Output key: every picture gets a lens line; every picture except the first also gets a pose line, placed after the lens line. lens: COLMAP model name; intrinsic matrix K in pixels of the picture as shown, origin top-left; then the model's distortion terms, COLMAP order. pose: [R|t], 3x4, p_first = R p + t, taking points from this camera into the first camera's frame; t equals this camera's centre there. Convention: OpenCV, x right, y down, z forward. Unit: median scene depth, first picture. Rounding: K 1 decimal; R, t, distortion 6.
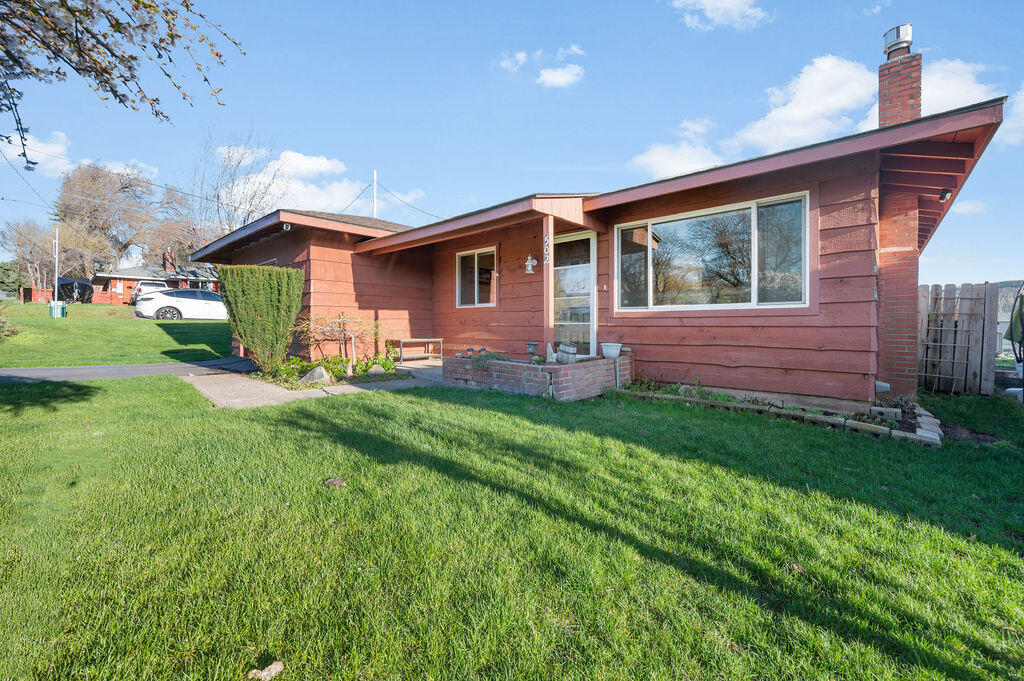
lens RADIAL K [[403.5, 0, 508.0], [0, 403.5, 324.4], [0, 0, 1]] dist [-0.000630, -0.000106]
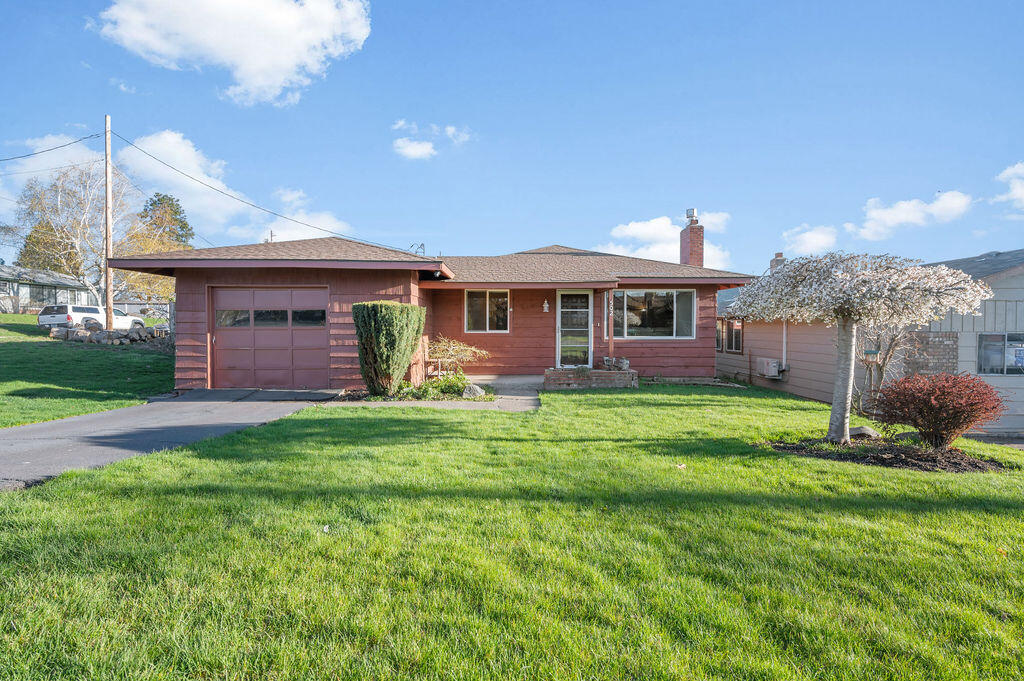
lens RADIAL K [[451.5, 0, 512.0], [0, 451.5, 340.5], [0, 0, 1]] dist [0.000144, 0.000004]
pose [[0.741135, -0.017318, 0.671133, -1.234896], [-0.000576, 0.999650, 0.026430, -0.070753], [-0.671356, -0.019975, 0.740866, -0.155217]]
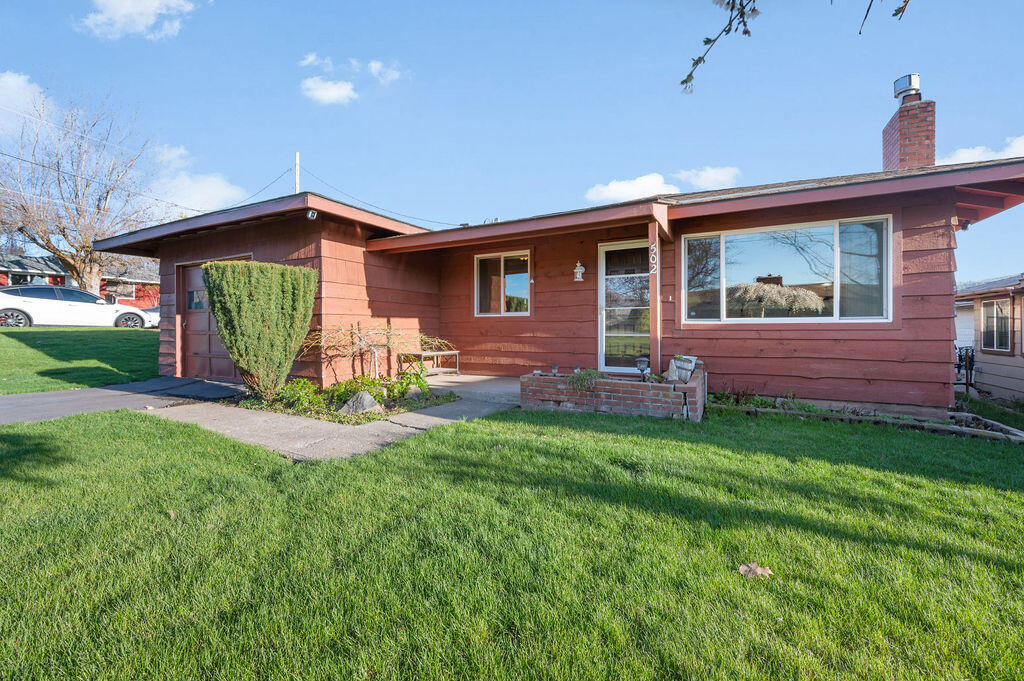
lens RADIAL K [[411.5, 0, 511.6], [0, 411.5, 328.7], [0, 0, 1]] dist [-0.002711, -0.000465]
pose [[0.970529, -0.001703, 0.240978, -0.349605], [0.001491, 0.999998, 0.001059, -0.019129], [-0.240979, -0.000668, 0.970530, 0.122543]]
